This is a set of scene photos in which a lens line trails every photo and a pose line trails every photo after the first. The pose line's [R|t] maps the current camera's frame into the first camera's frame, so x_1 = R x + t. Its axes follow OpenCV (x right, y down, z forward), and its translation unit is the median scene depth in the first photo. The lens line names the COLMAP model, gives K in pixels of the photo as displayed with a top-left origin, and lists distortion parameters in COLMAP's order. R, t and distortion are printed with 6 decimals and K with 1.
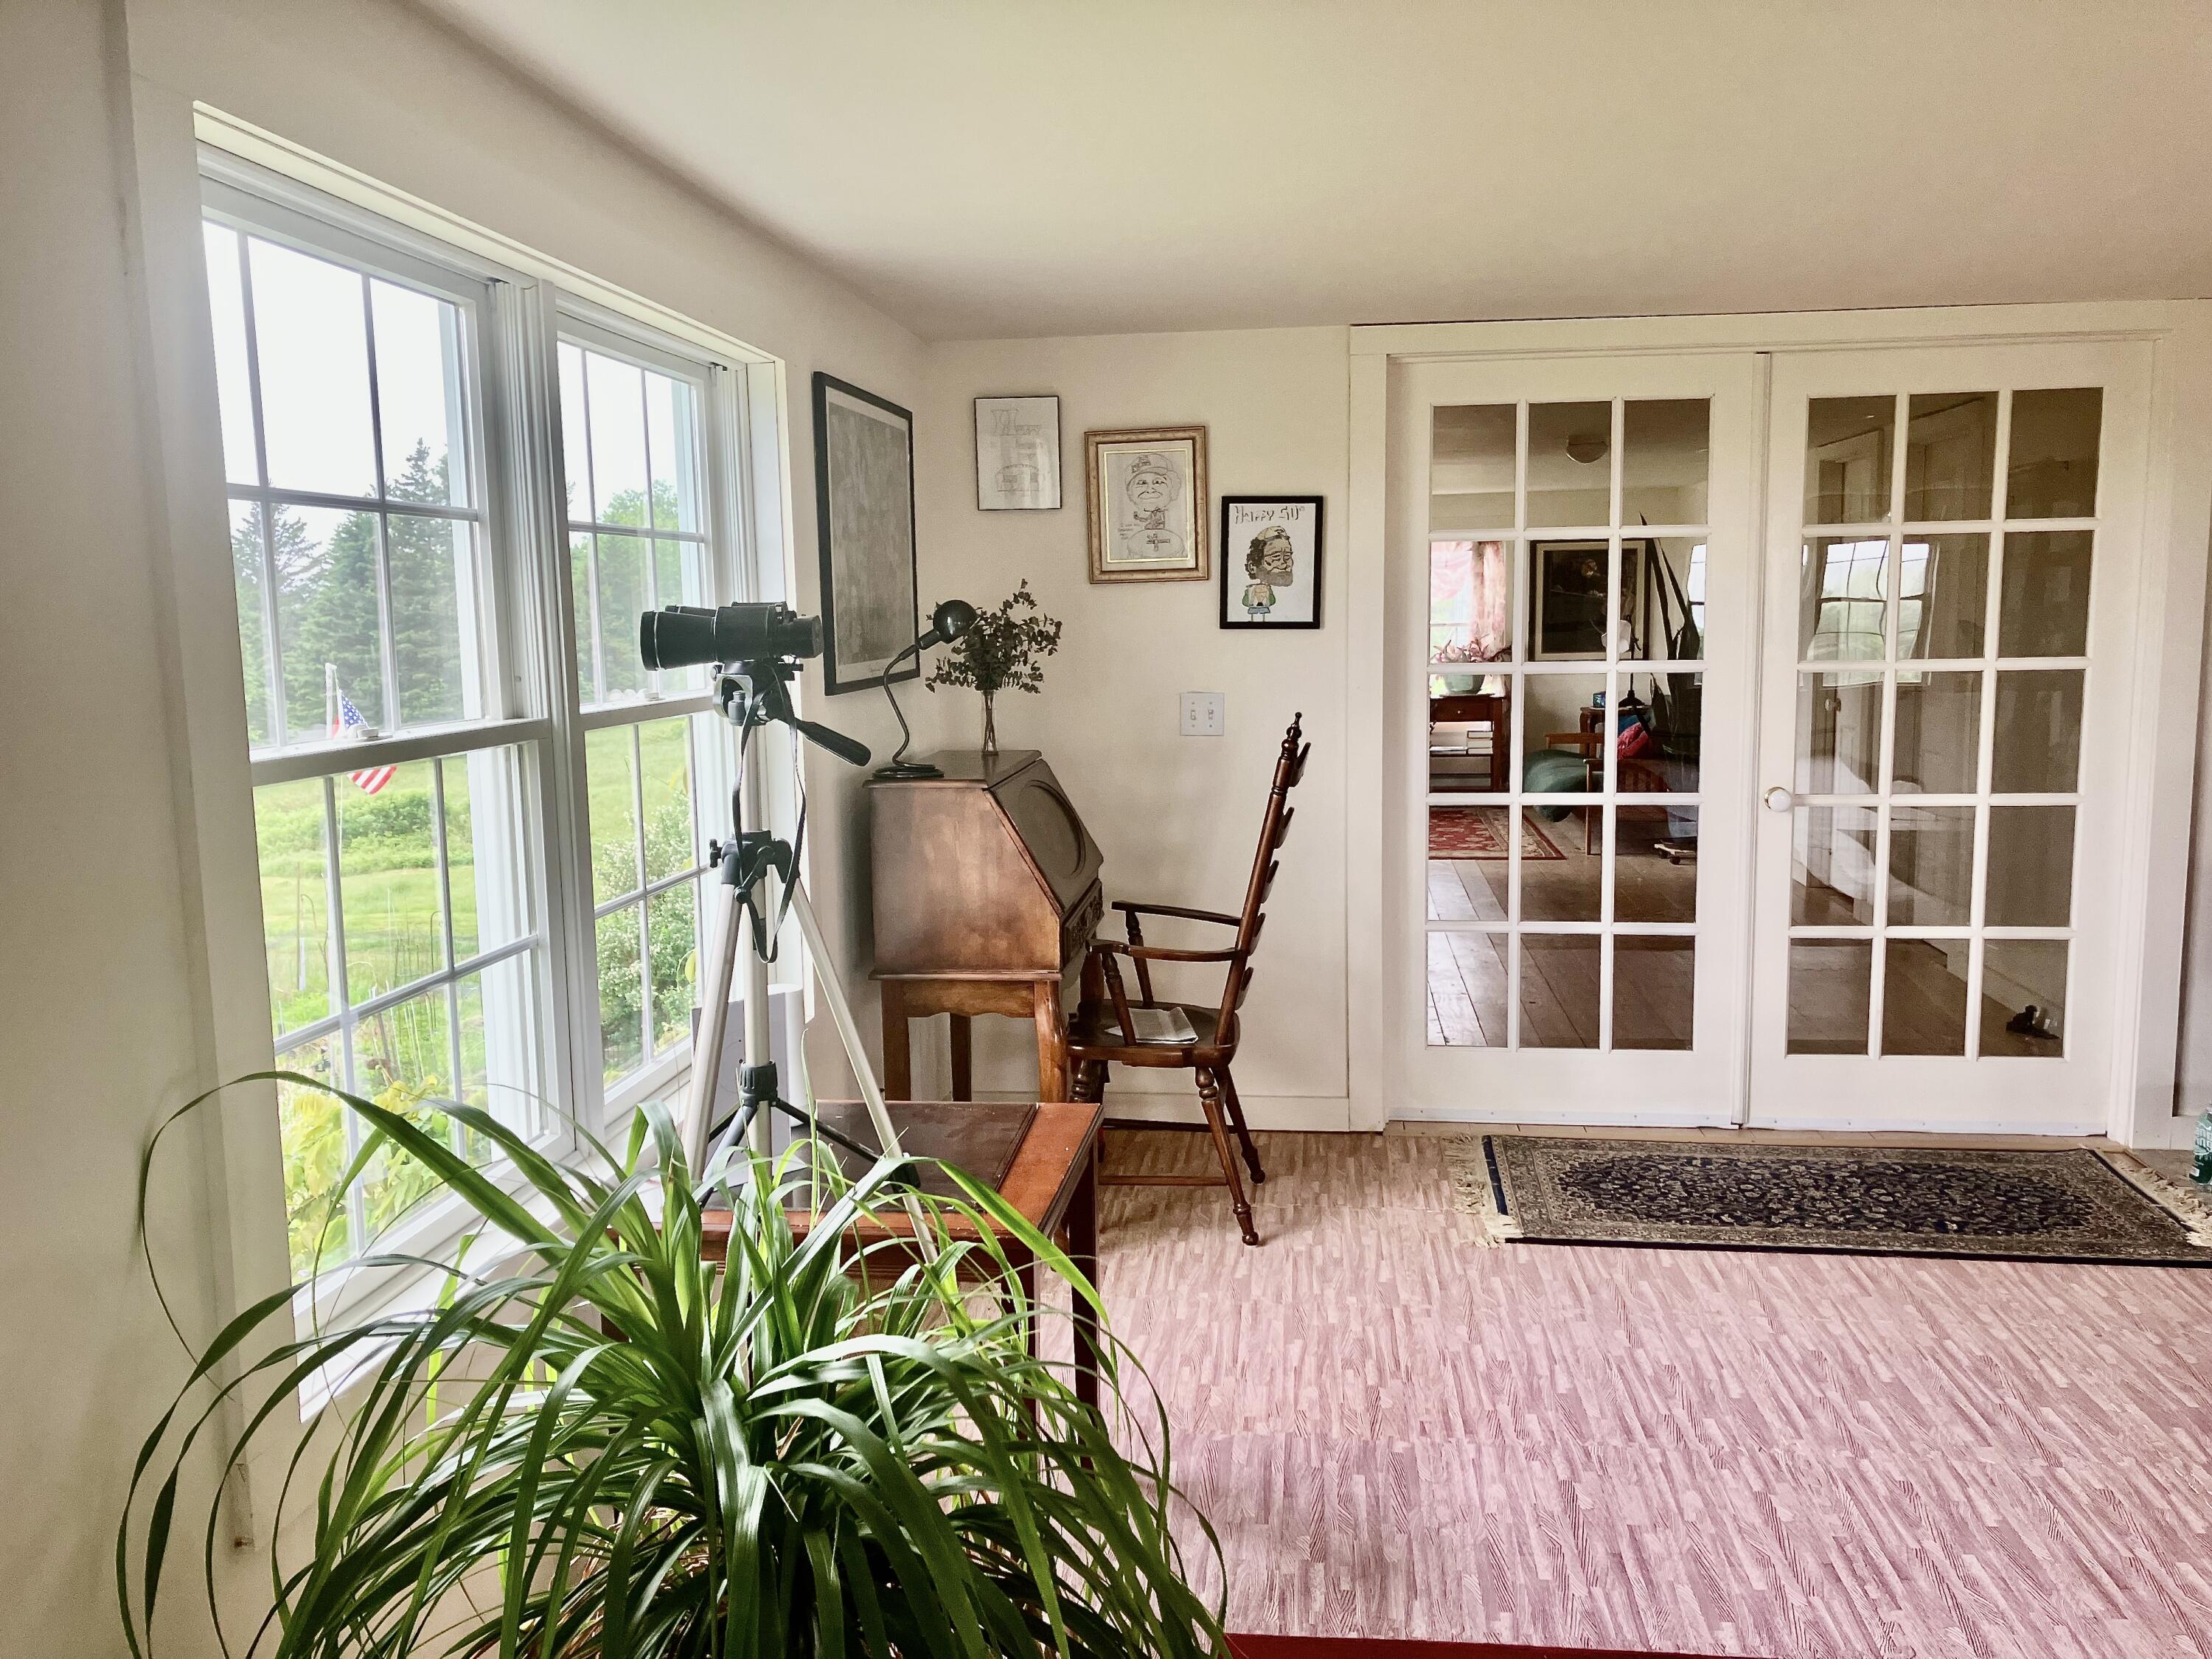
lens RADIAL K [[1816.3, 0, 1089.7], [0, 1816.3, 836.7], [0, 0, 1]] dist [0.112396, 0.000886]
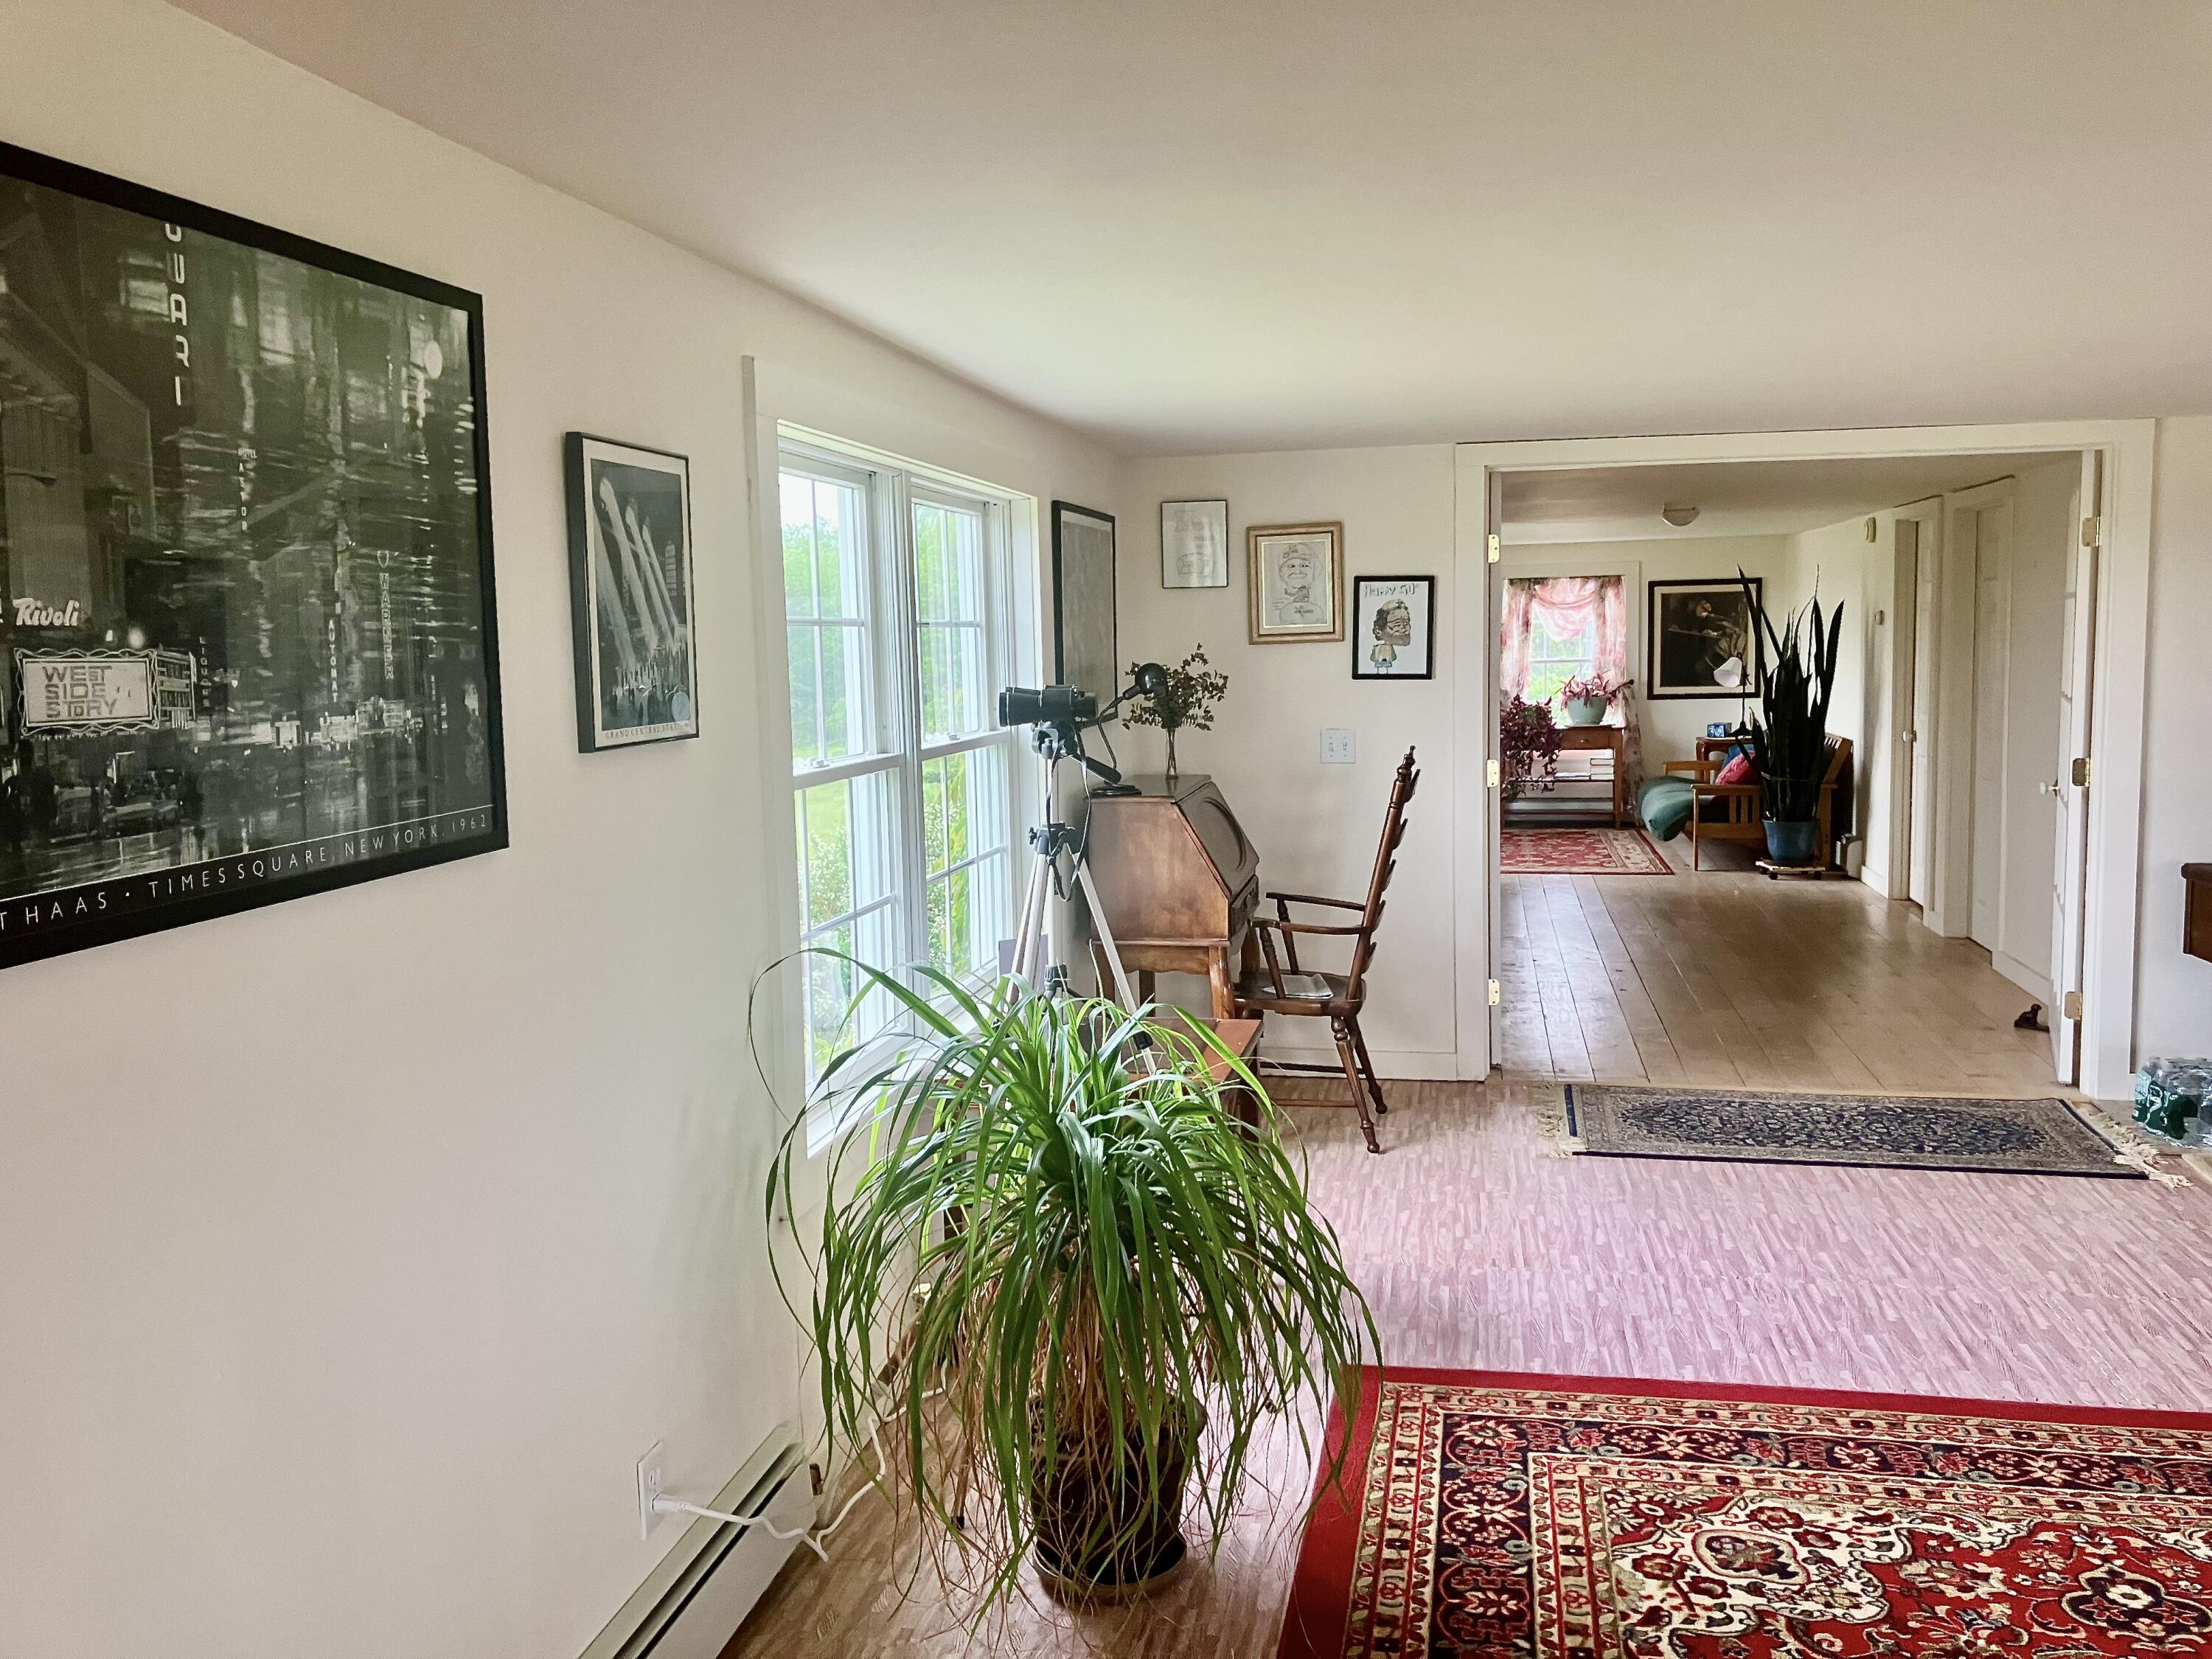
lens RADIAL K [[1816.3, 0, 1114.1], [0, 1816.3, 810.7], [0, 0, 1]] dist [0.112396, 0.000886]
pose [[0.997789, 0.003640, -0.066360, -0.011439], [-0.005503, 0.999595, -0.027903, 0.016179], [0.066232, 0.028207, 0.997405, -0.326067]]
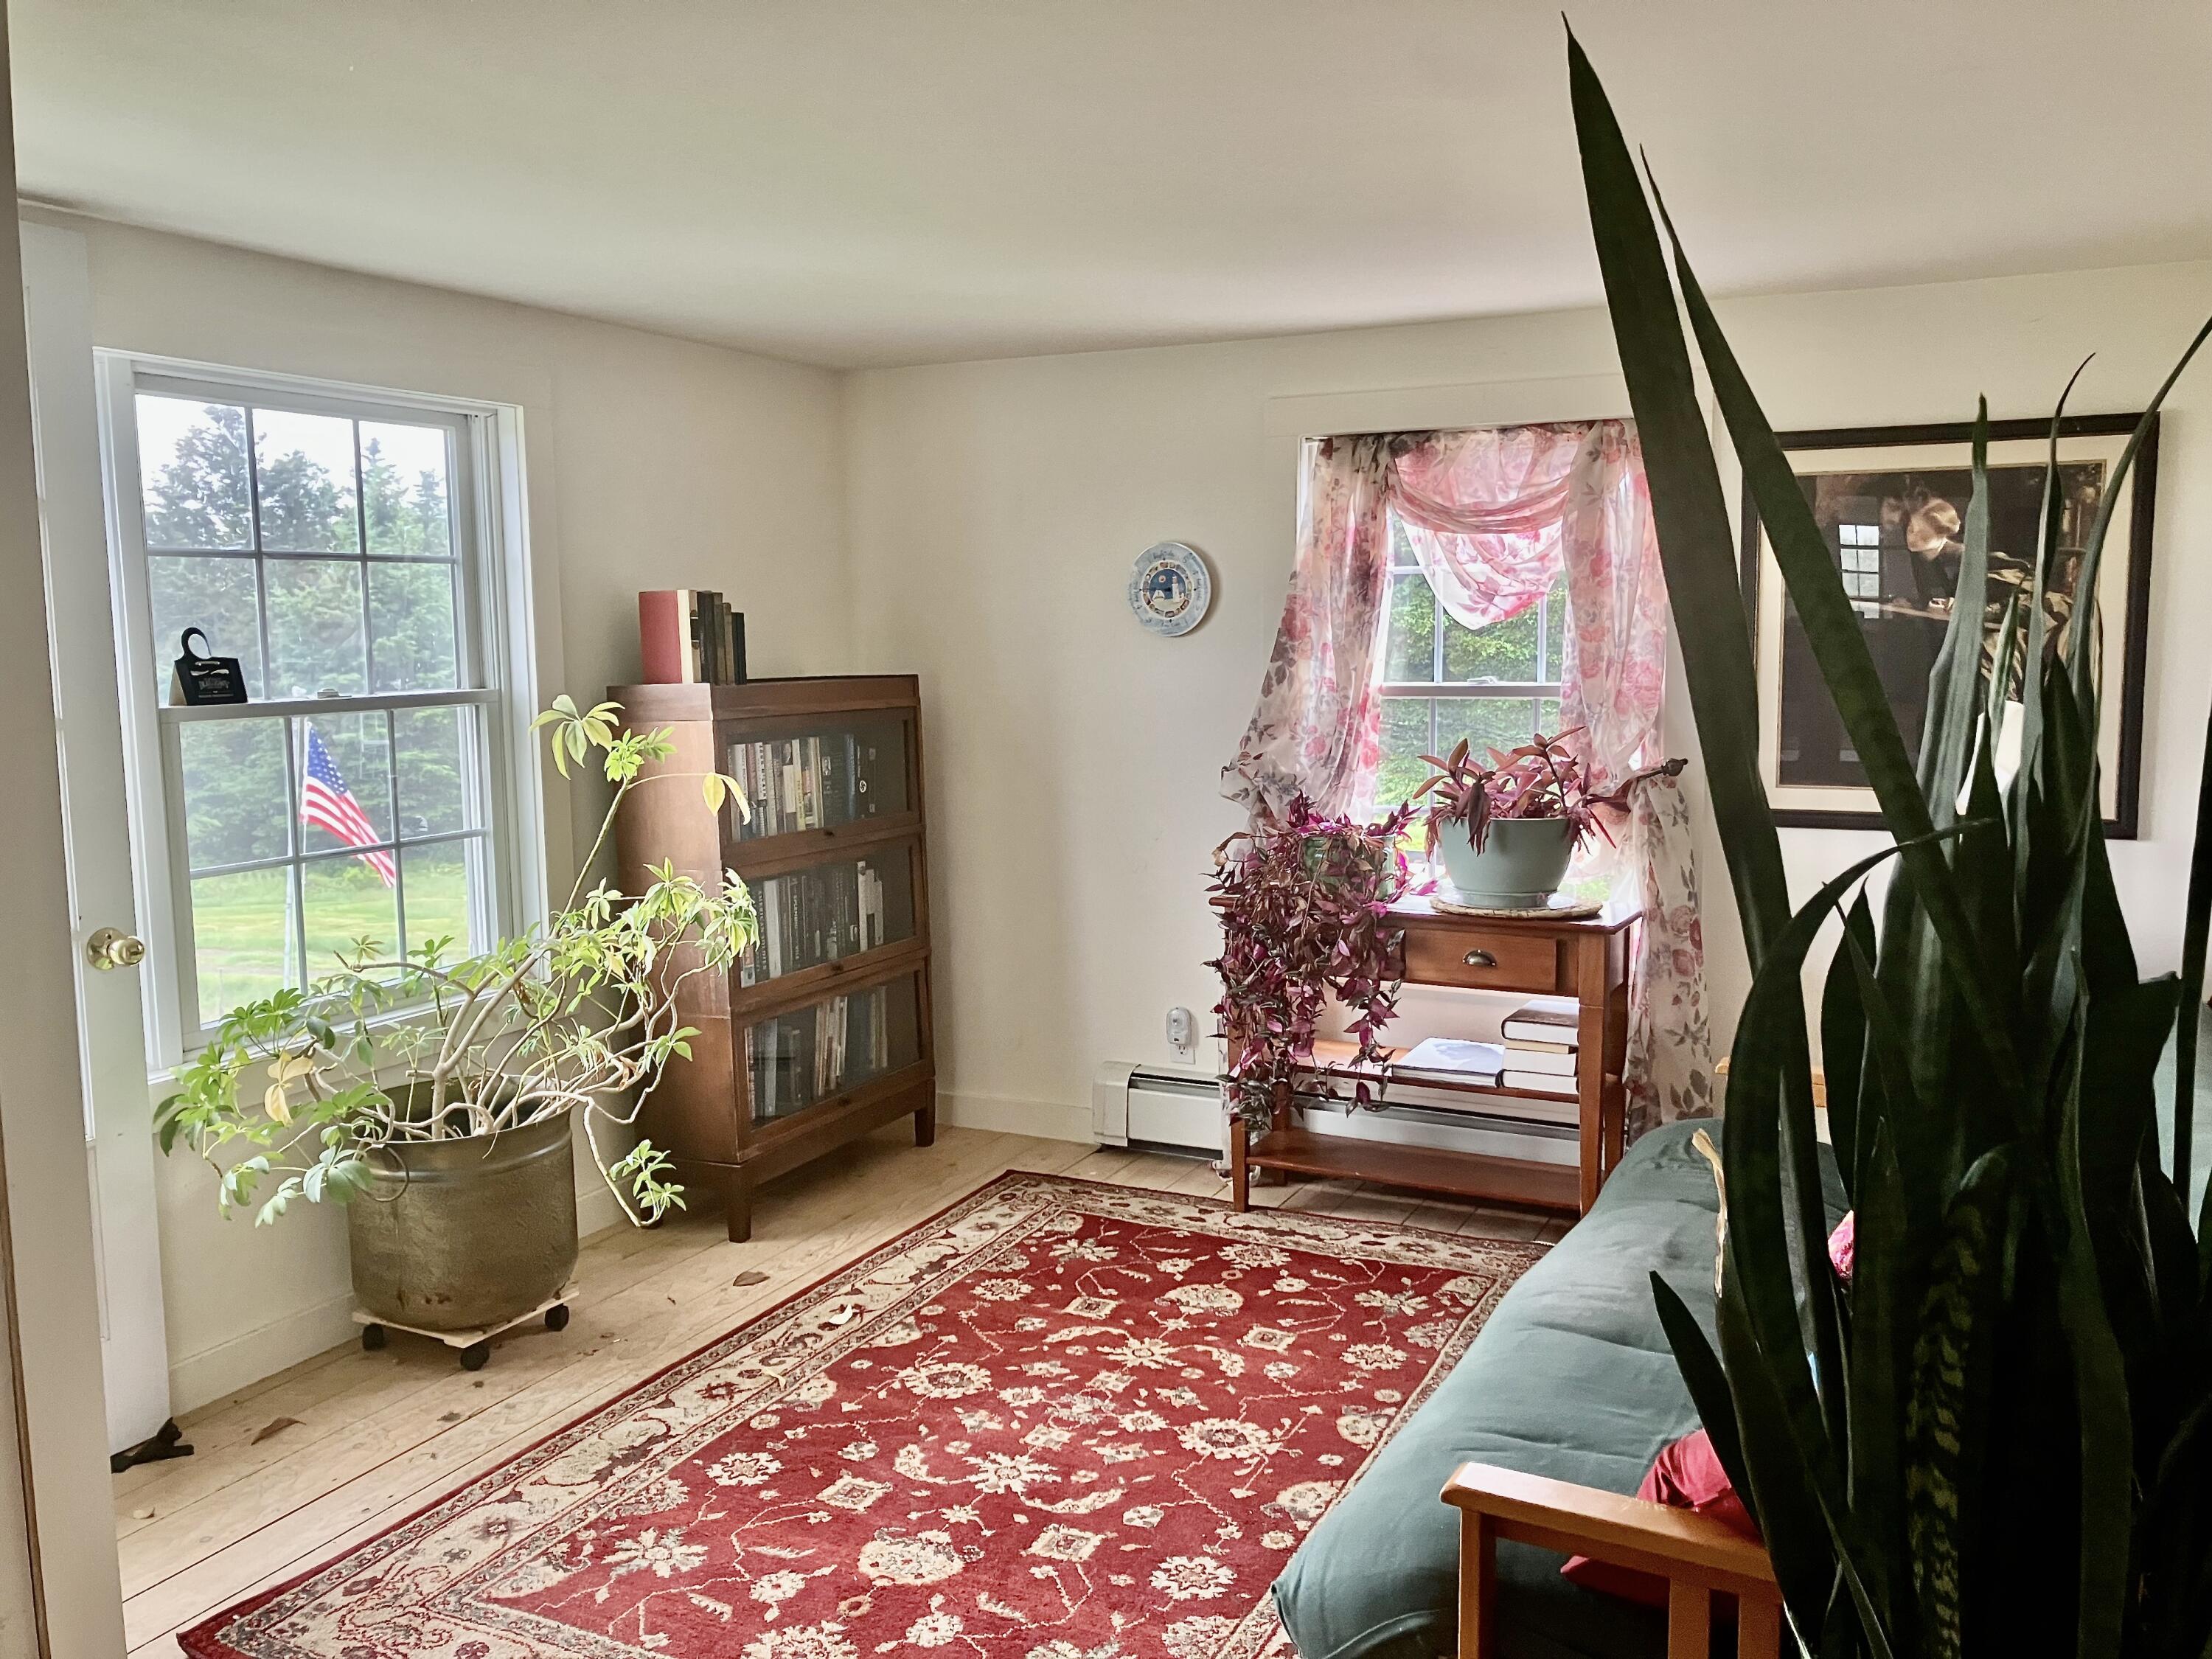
lens RADIAL K [[1816.3, 0, 1107.7], [0, 1816.3, 830.1], [0, 0, 1]] dist [0.112396, 0.000886]
pose [[0.952950, 0.049428, -0.299070, 0.713142], [-0.047696, 0.998776, 0.013093, -0.280005], [0.299351, 0.001788, 0.954141, 1.983968]]
